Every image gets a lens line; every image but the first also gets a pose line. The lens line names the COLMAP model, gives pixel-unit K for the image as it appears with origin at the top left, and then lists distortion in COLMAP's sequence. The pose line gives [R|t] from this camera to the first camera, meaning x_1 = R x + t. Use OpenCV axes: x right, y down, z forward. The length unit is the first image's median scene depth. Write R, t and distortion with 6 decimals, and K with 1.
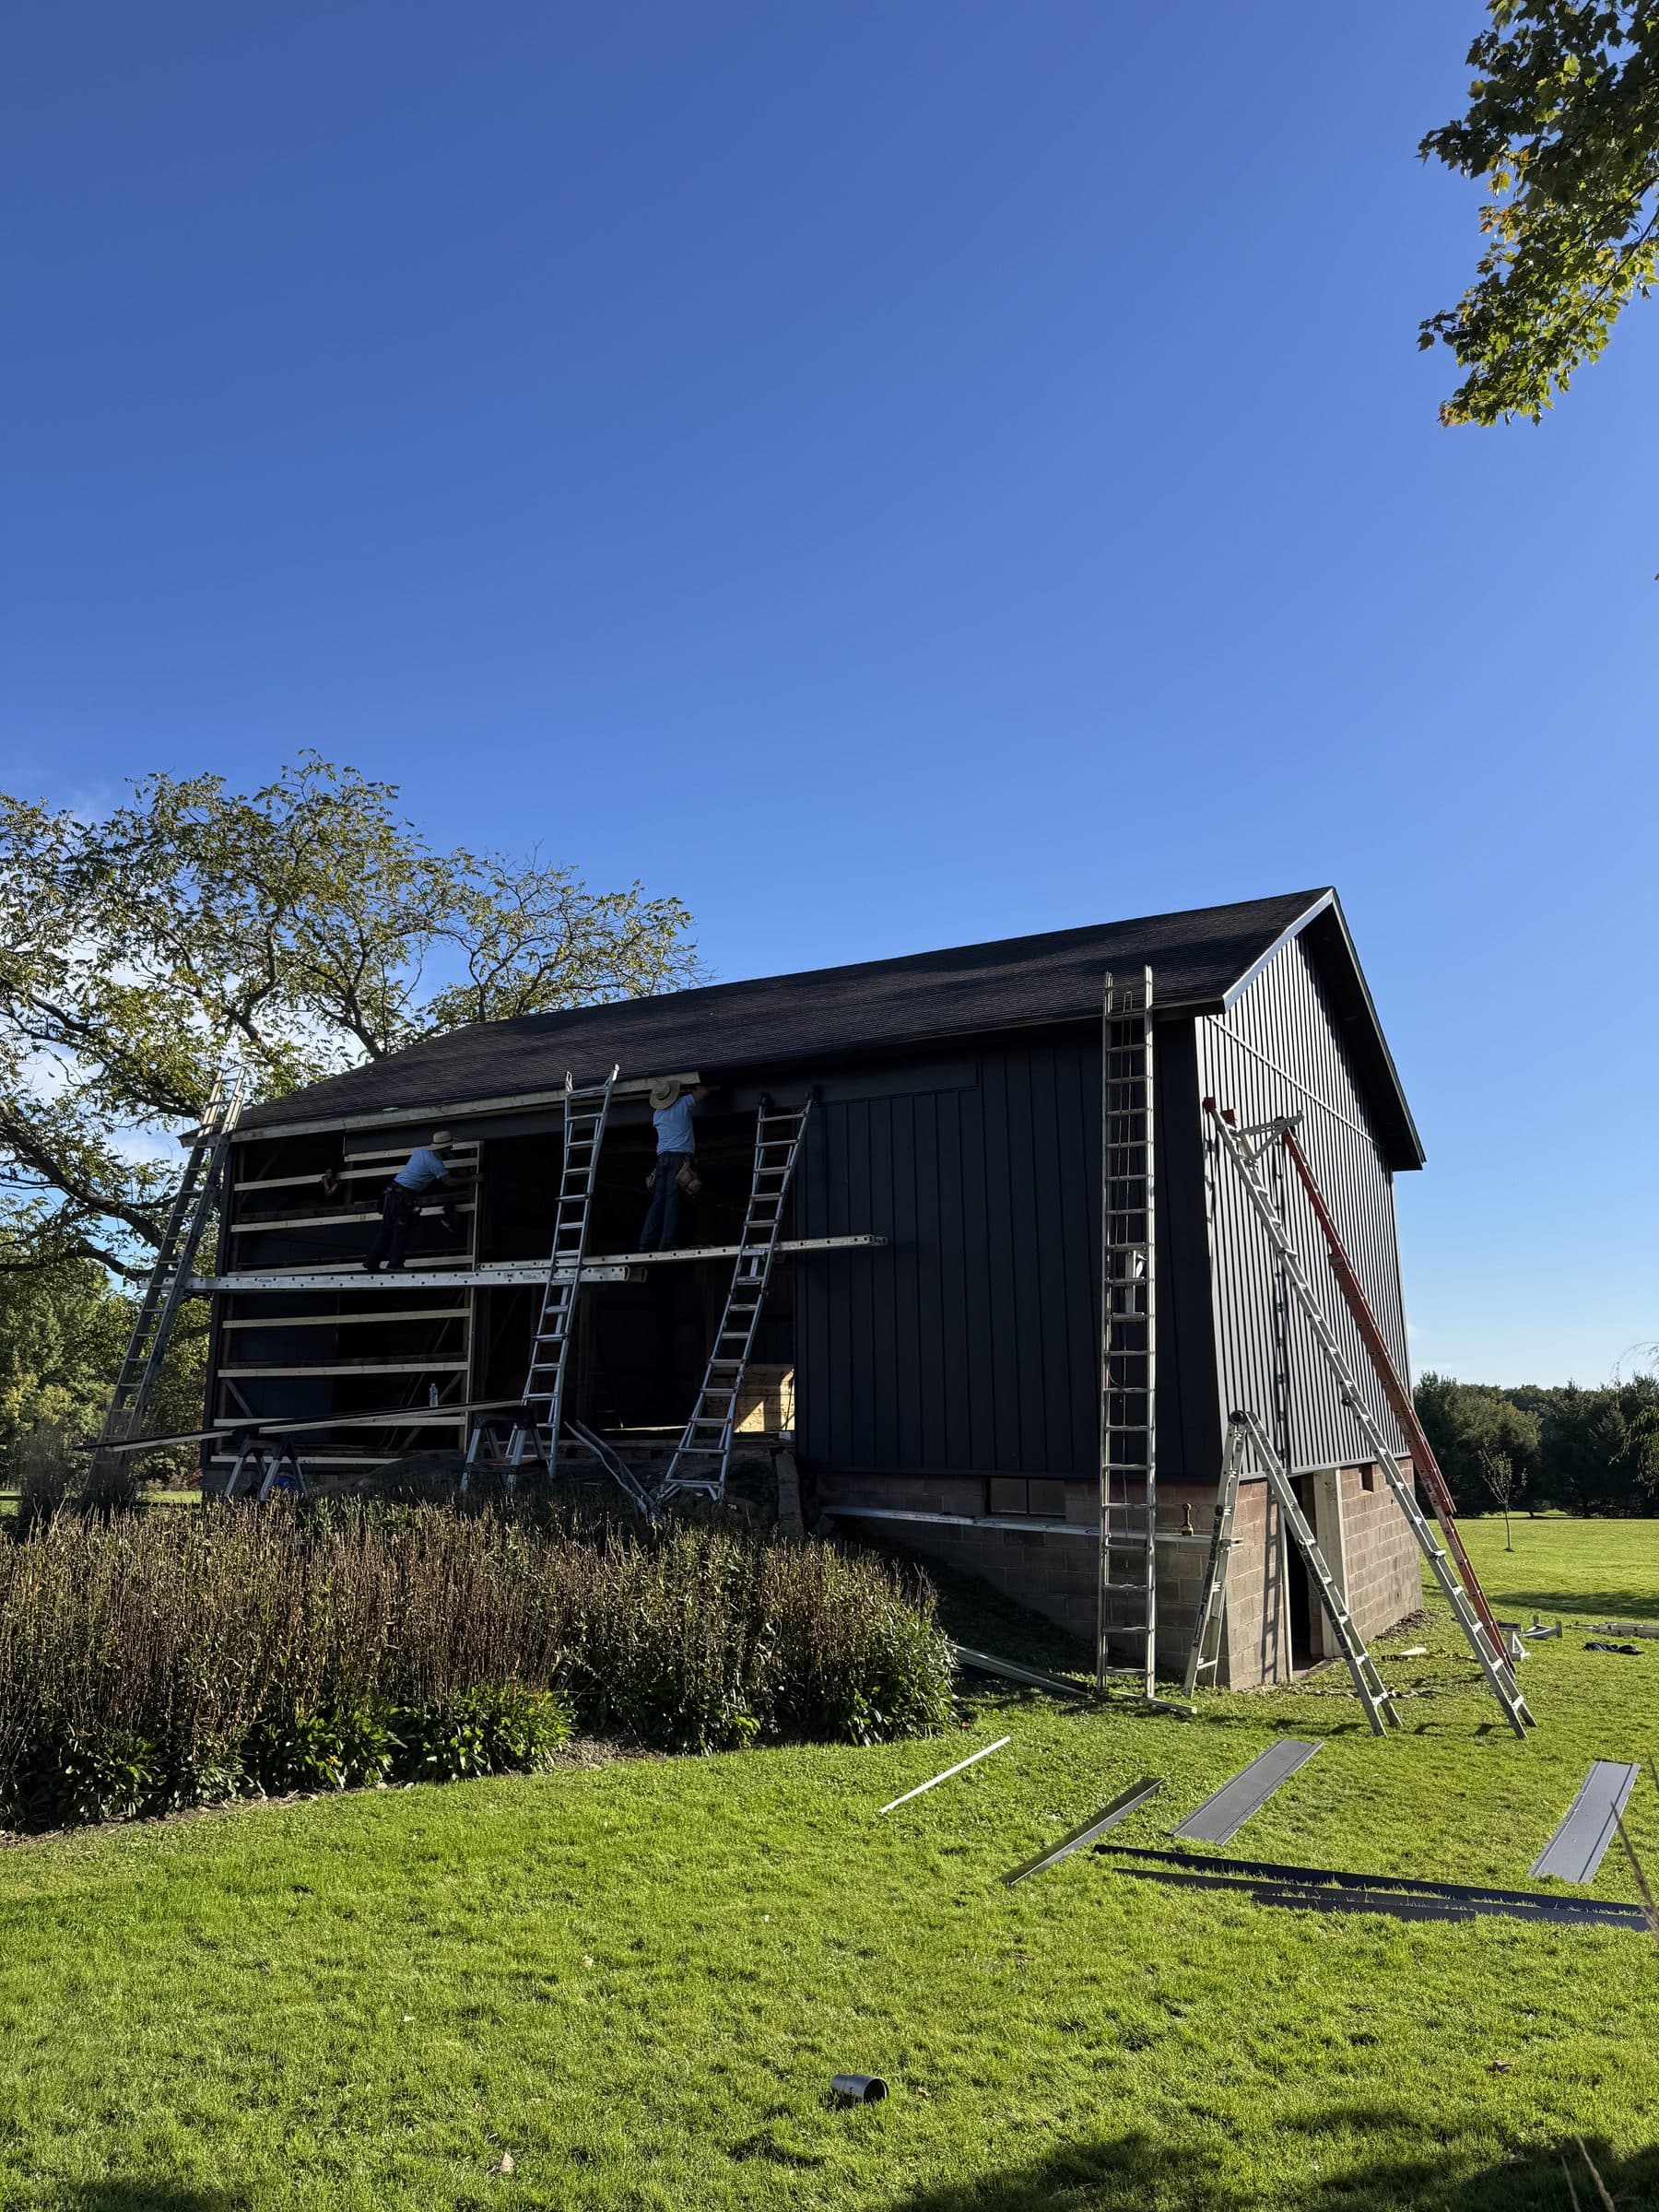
lens RADIAL K [[1485.0, 0, 829.5], [0, 1485.0, 1106.0], [0, 0, 1]] dist [0.114529, -0.193410]
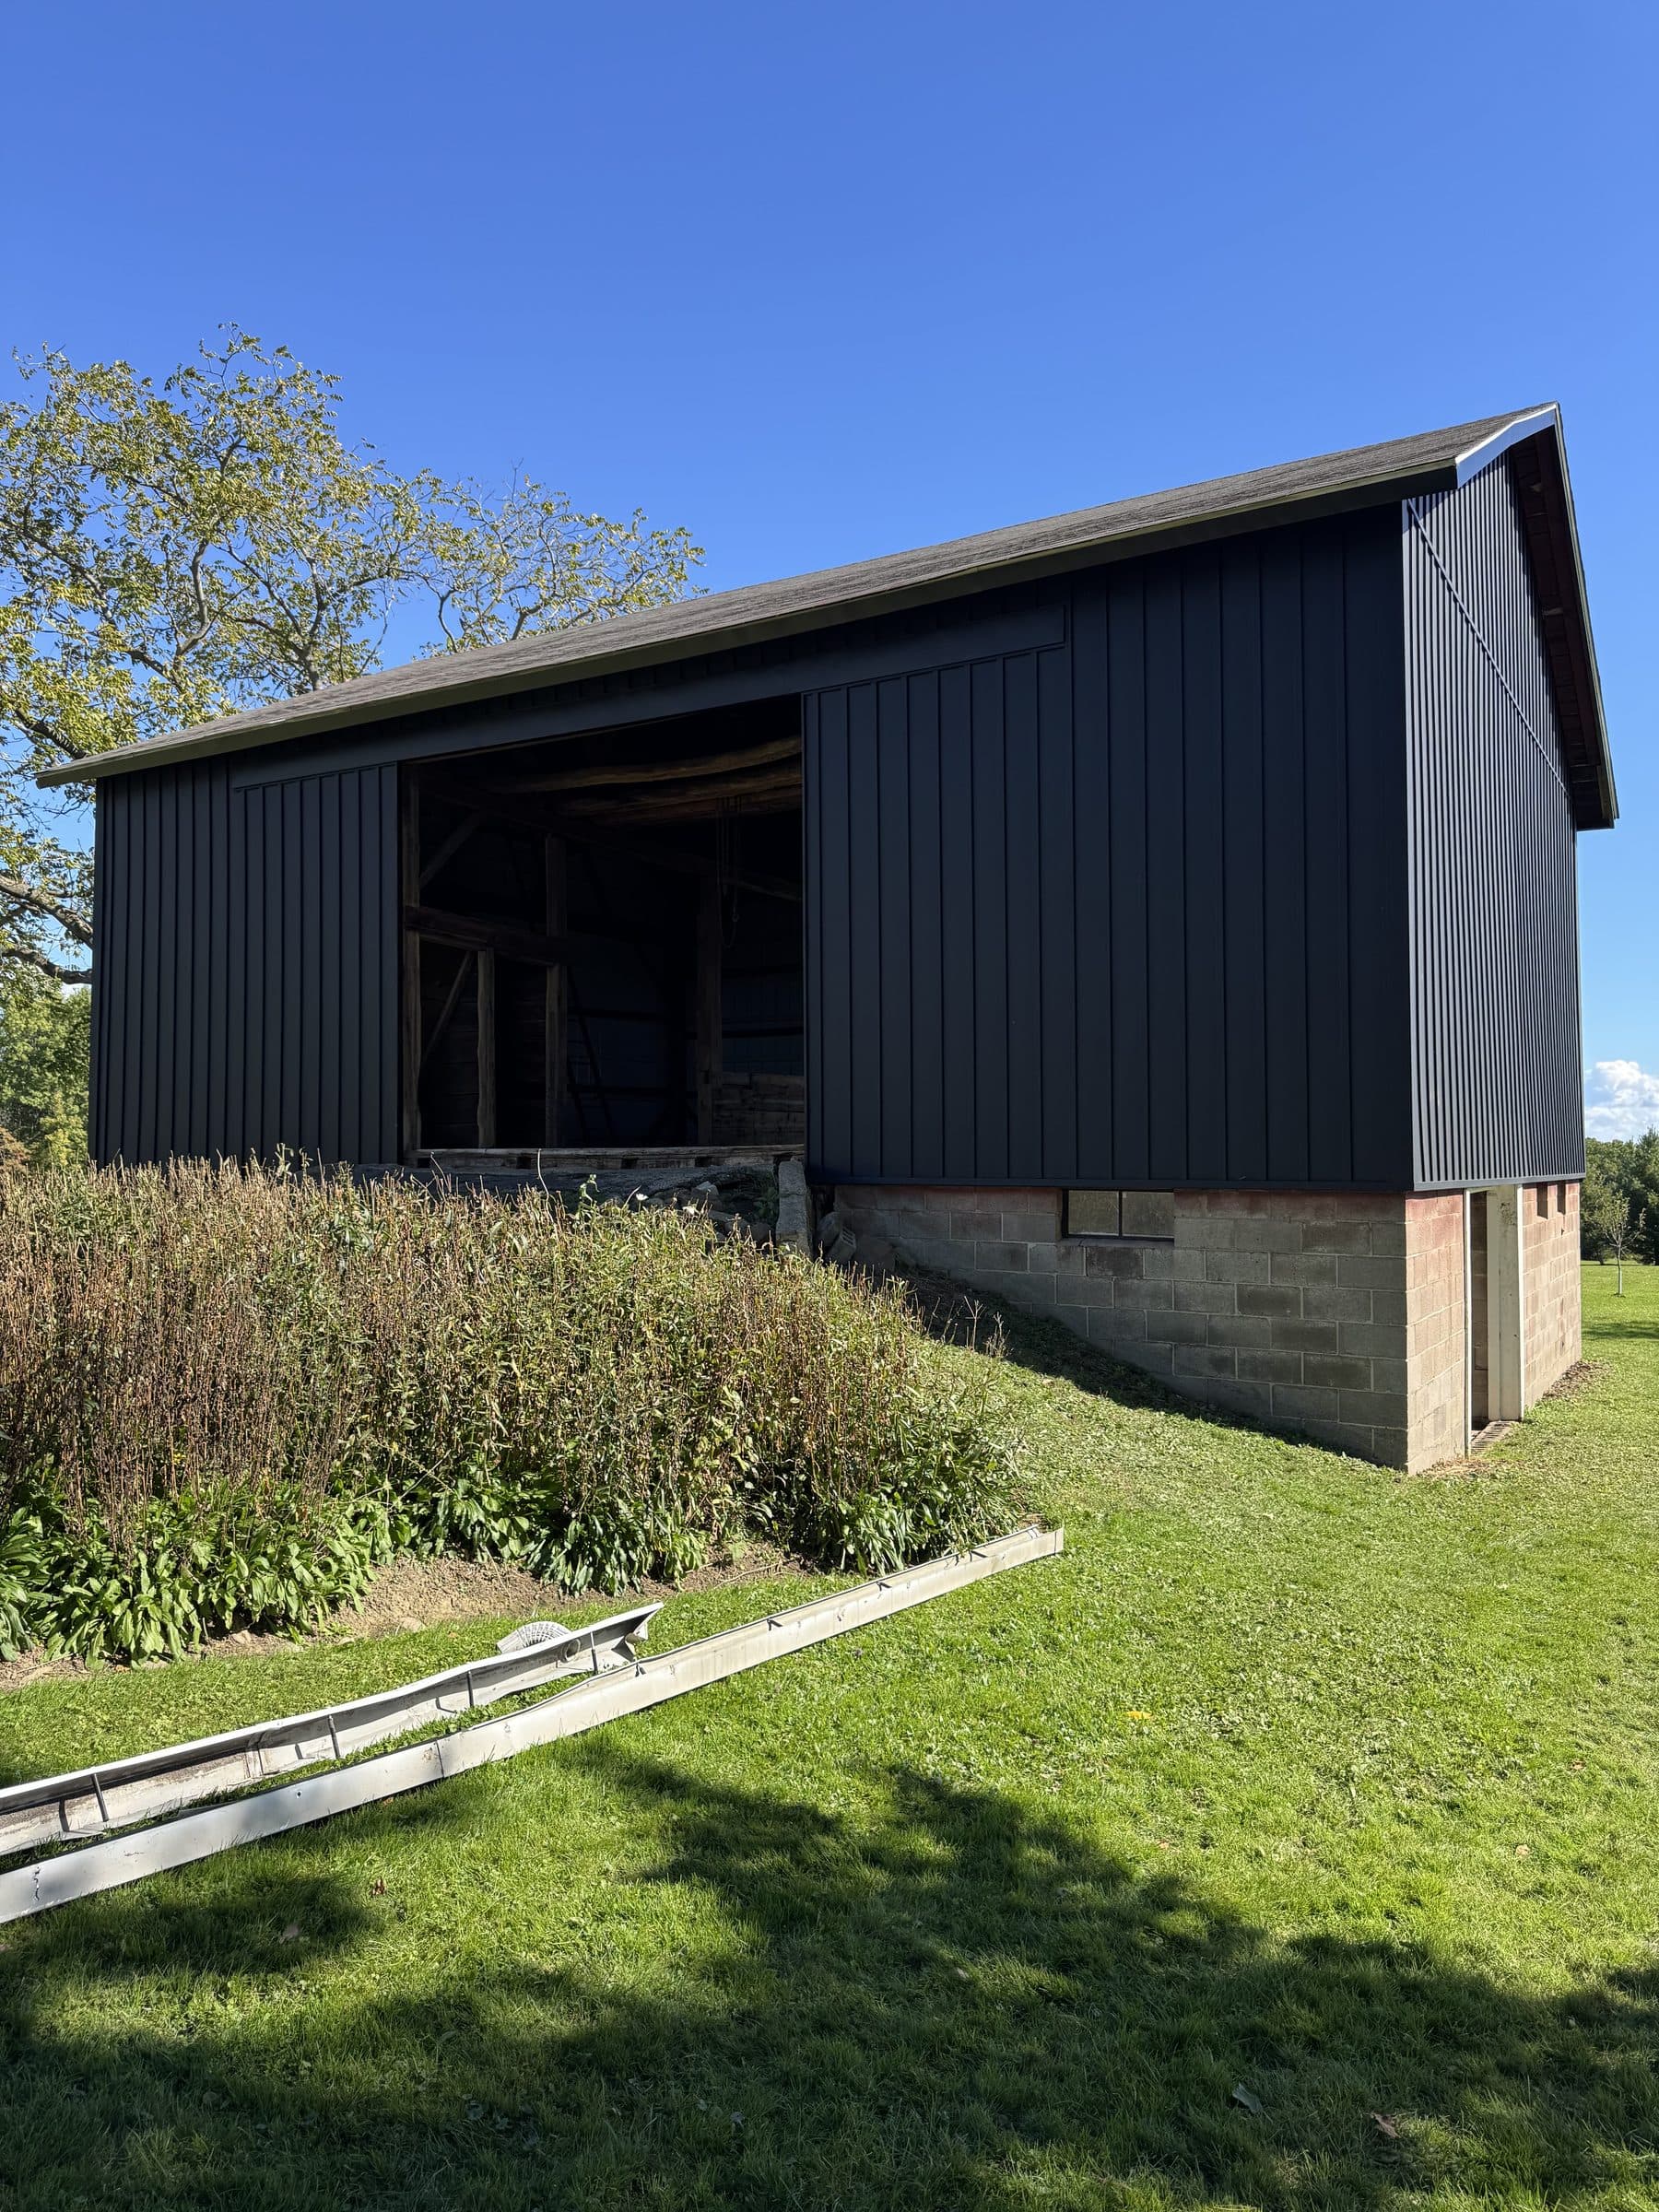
lens RADIAL K [[1485.0, 0, 829.5], [0, 1485.0, 1106.0], [0, 0, 1]] dist [0.114529, -0.193410]
pose [[0.999385, 0.003310, -0.034919, 0.008914], [0.002371, 0.986883, 0.161421, 0.051303], [0.034996, -0.161405, 0.986268, 0.161169]]
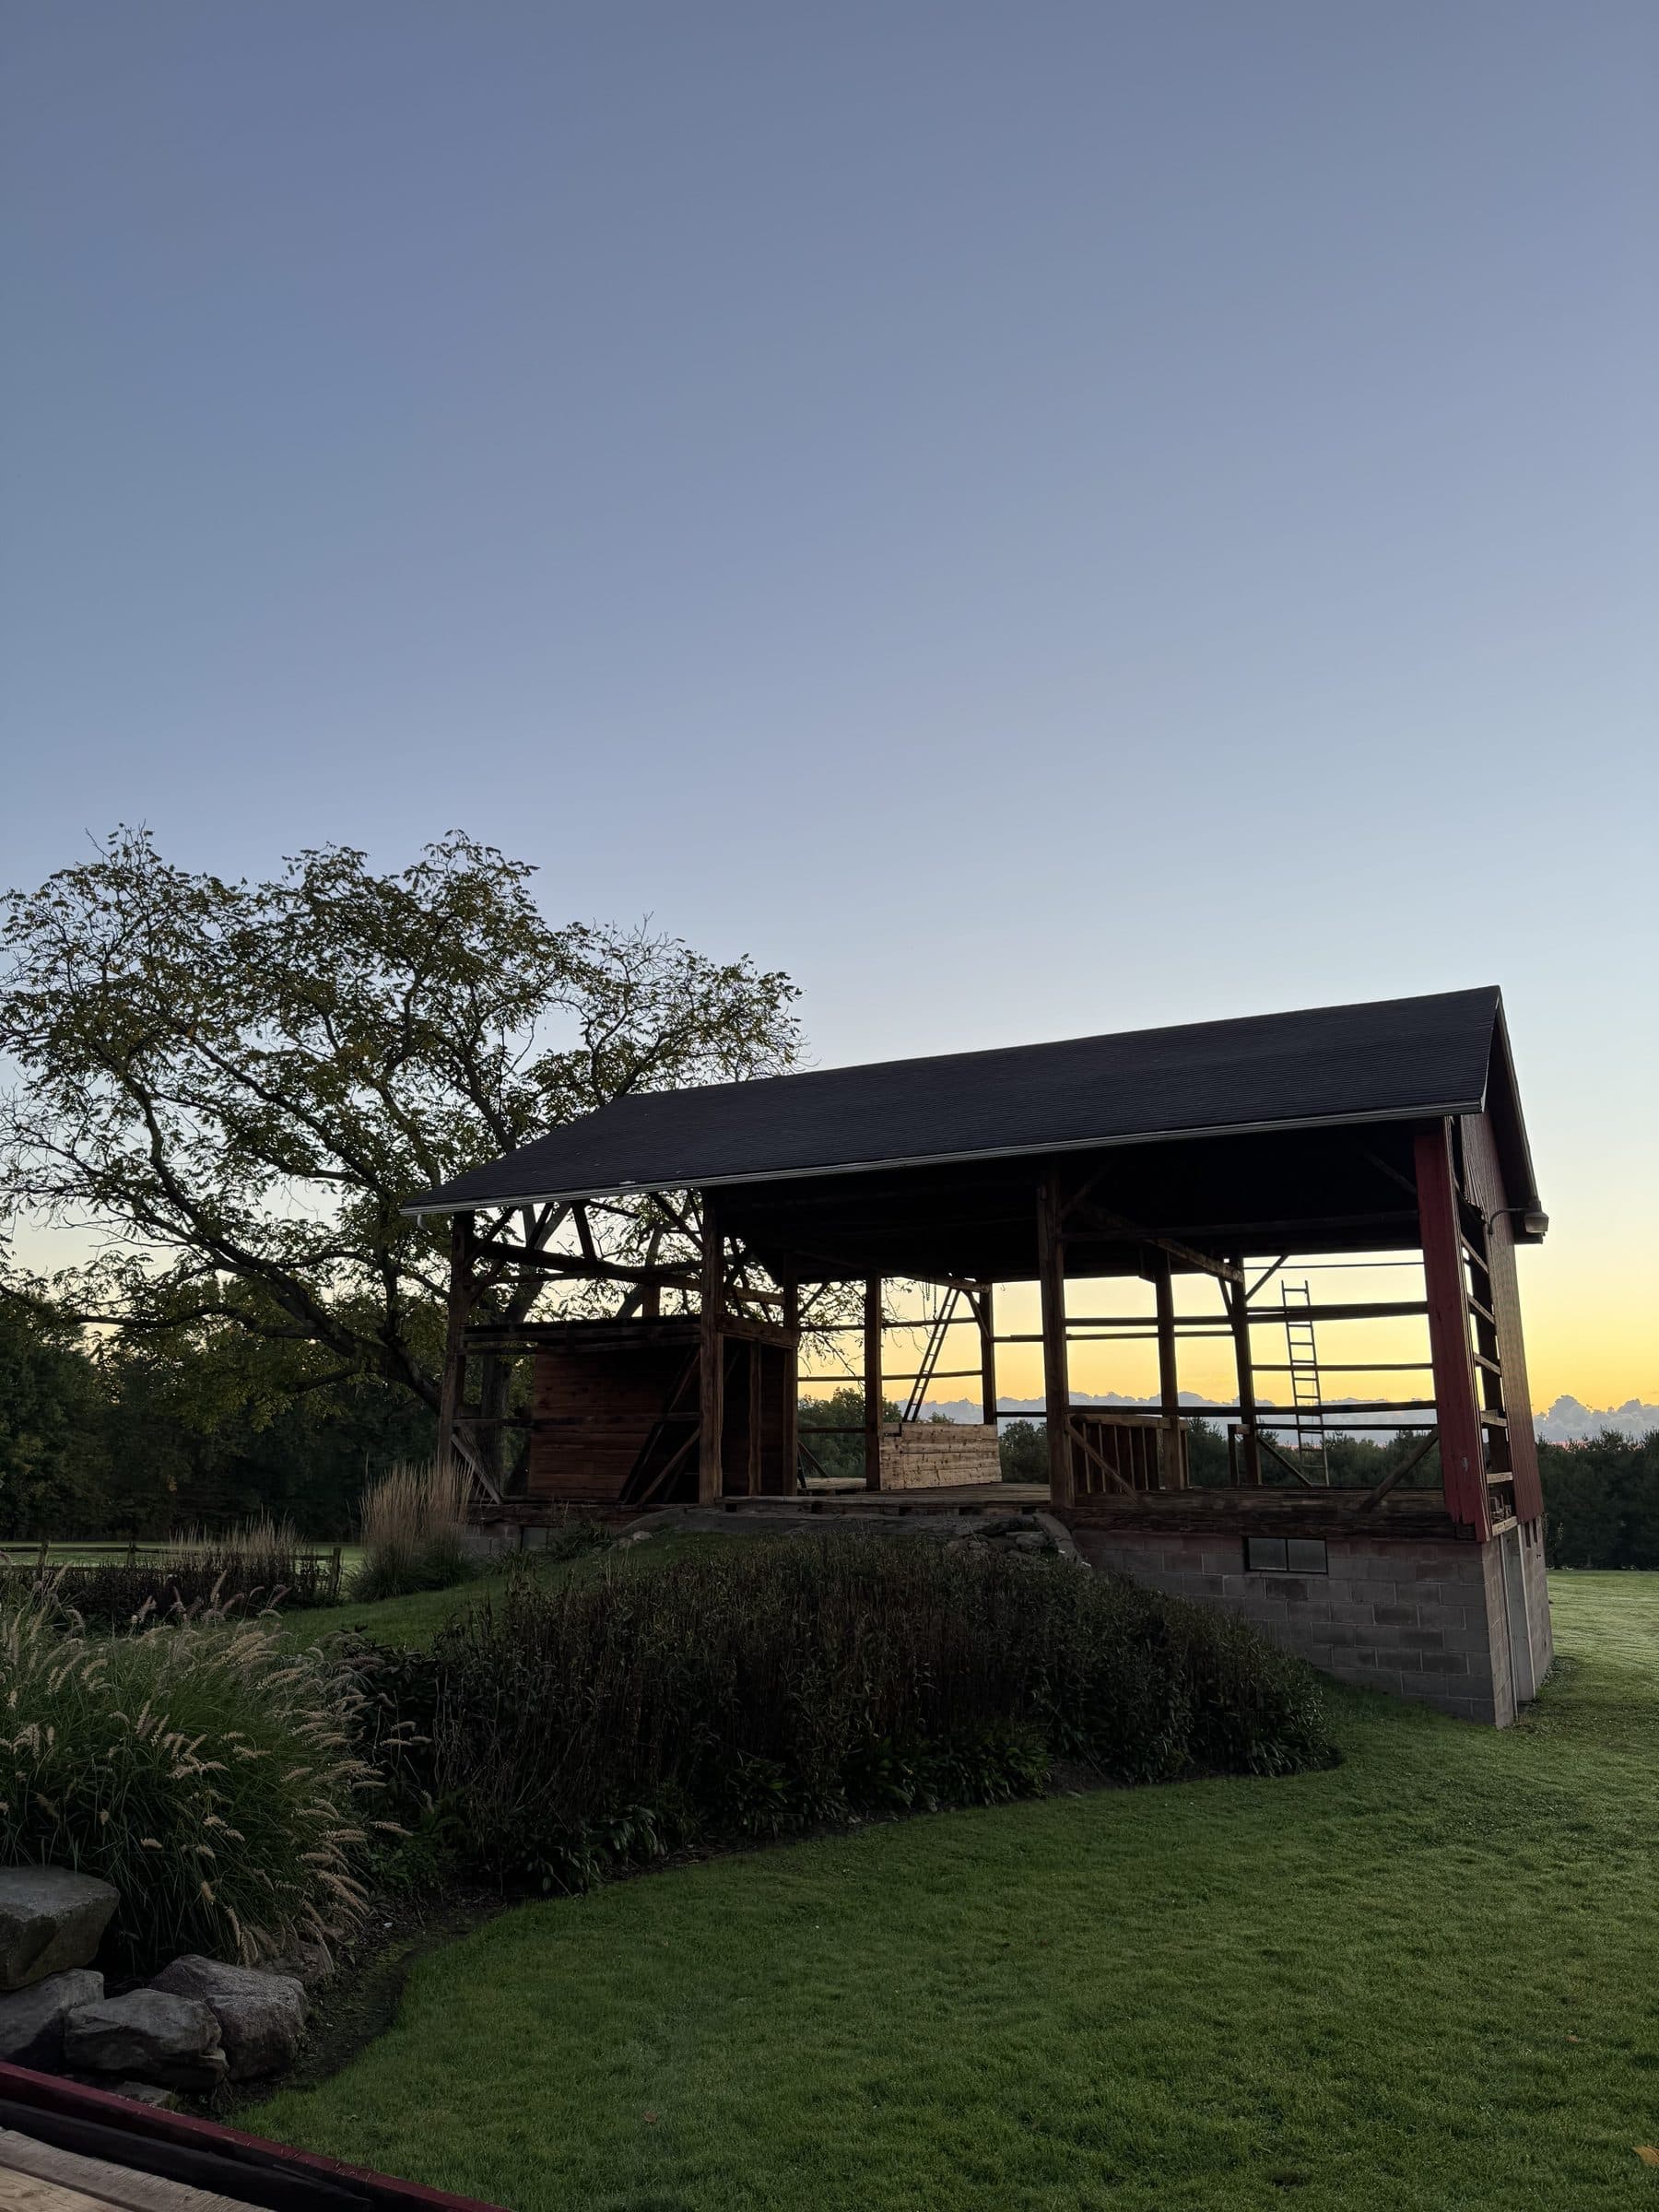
lens RADIAL K [[1485.0, 0, 829.5], [0, 1485.0, 1106.0], [0, 0, 1]] dist [0.114529, -0.193410]
pose [[0.999435, 0.011061, 0.031740, -0.135800], [-0.010043, 0.999436, -0.032046, -0.016372], [-0.032076, 0.031709, 0.998982, -0.057829]]
